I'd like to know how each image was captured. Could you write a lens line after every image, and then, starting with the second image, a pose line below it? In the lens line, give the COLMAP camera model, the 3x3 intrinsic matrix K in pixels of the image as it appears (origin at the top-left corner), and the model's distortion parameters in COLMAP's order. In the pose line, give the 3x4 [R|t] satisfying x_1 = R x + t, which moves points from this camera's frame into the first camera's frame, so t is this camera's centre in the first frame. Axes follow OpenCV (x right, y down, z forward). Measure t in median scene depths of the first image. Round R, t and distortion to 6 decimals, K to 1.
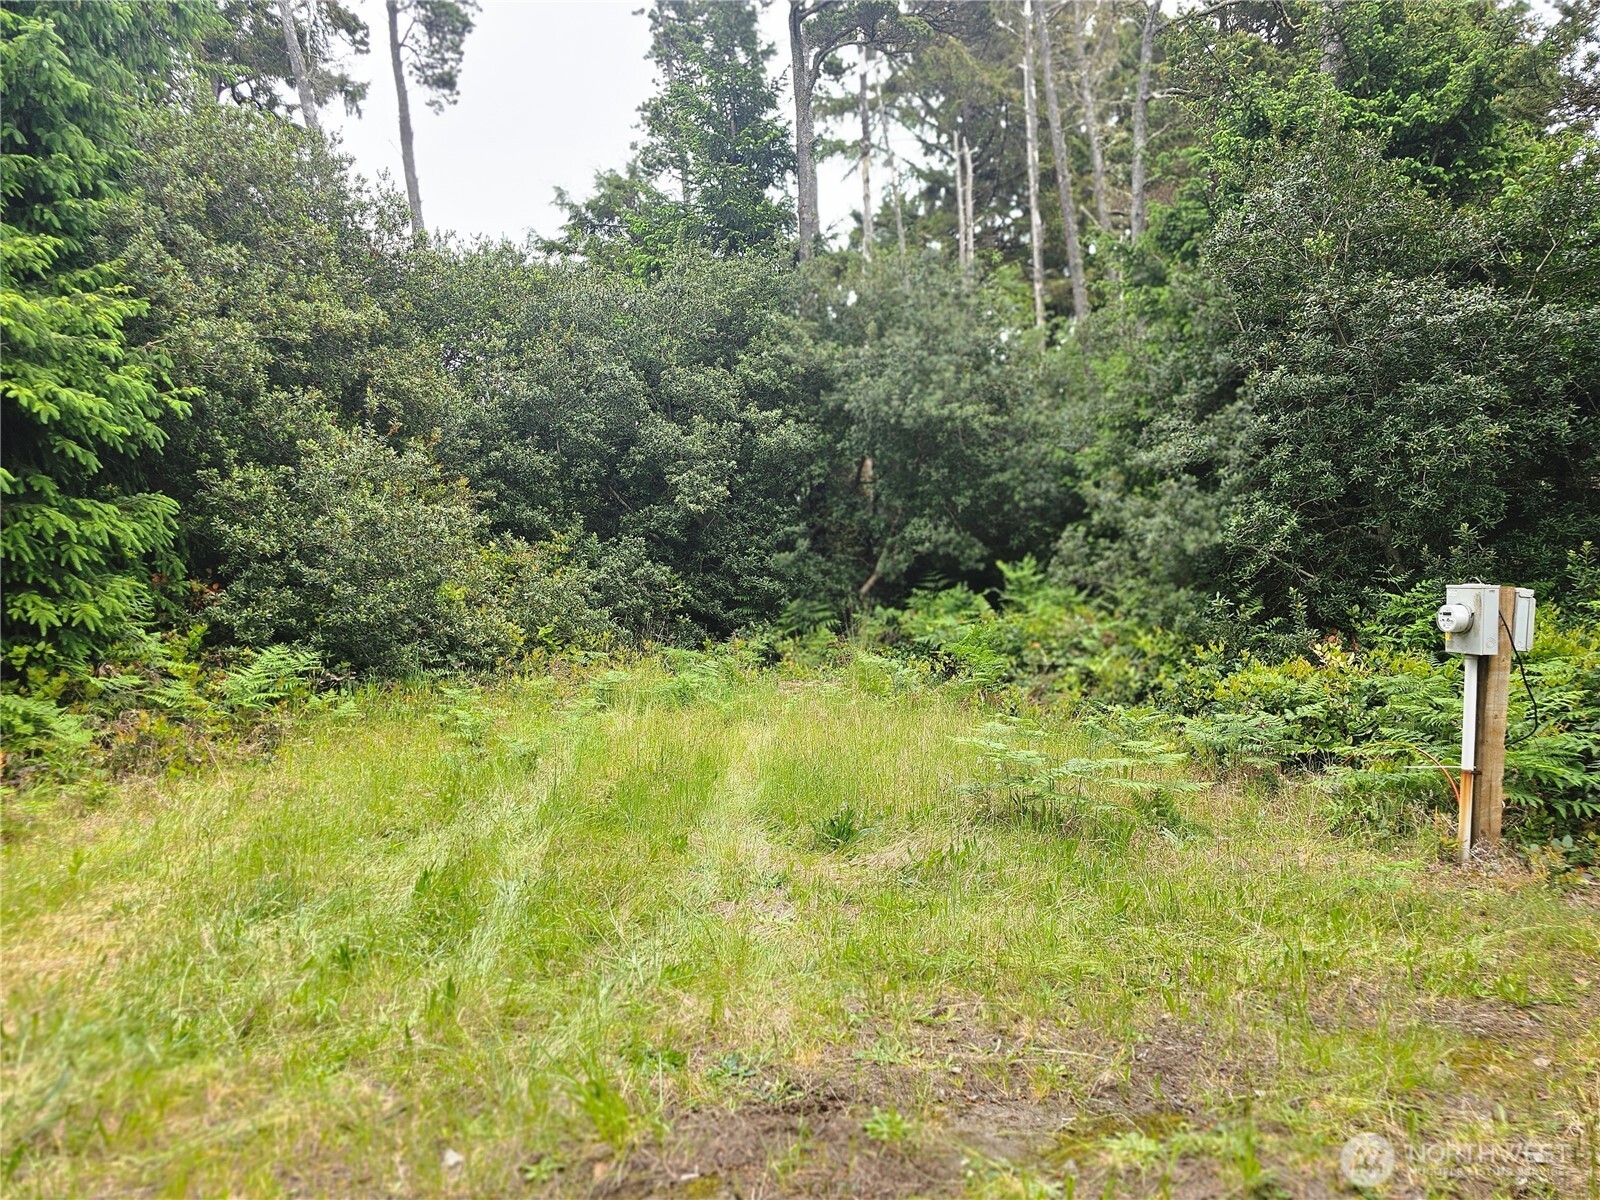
lens RADIAL K [[1064.4, 0, 799.4], [0, 1064.4, 628.6], [0, 0, 1]] dist [0.003054, -0.004351]
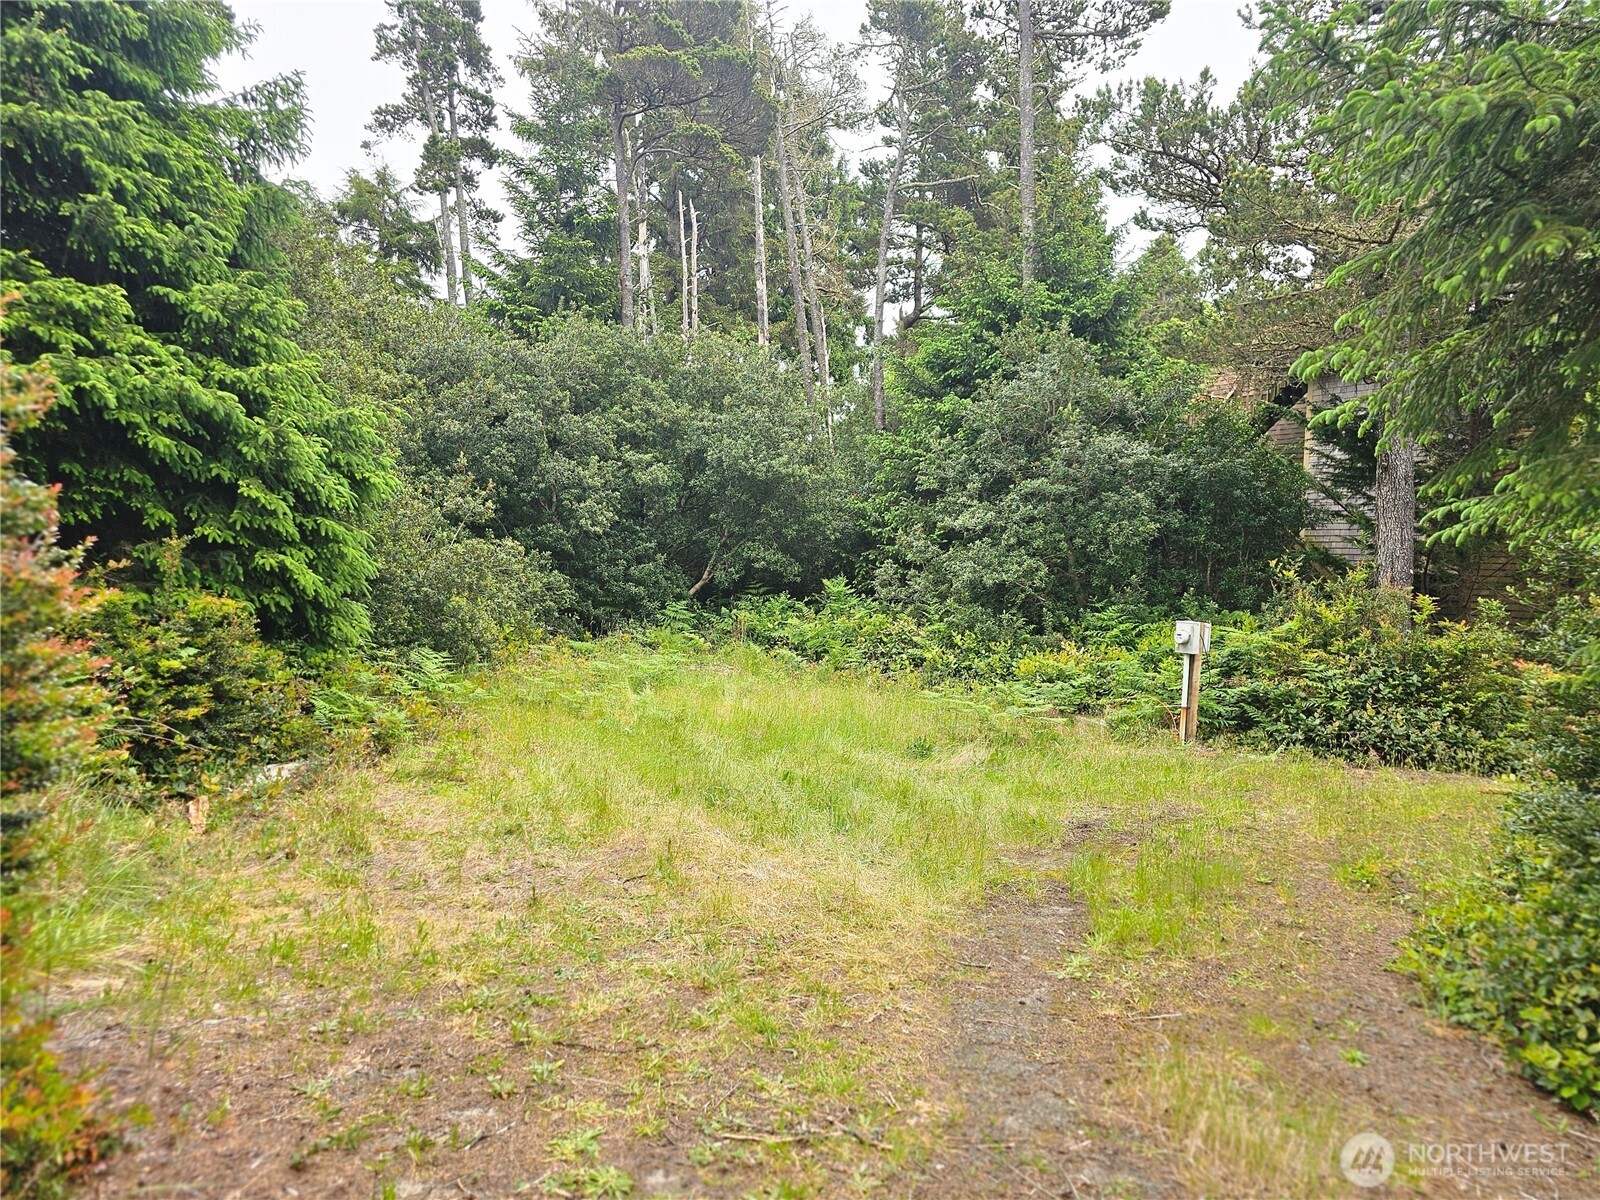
lens RADIAL K [[1071.1, 0, 800.0], [0, 1071.1, 600.0], [0, 0, 1]] dist [0.027673, -0.005420]
pose [[0.922078, 0.012974, 0.386786, -0.370428], [-0.011424, 0.999915, -0.006304, -0.024364], [-0.386835, 0.001394, 0.922148, -0.281286]]
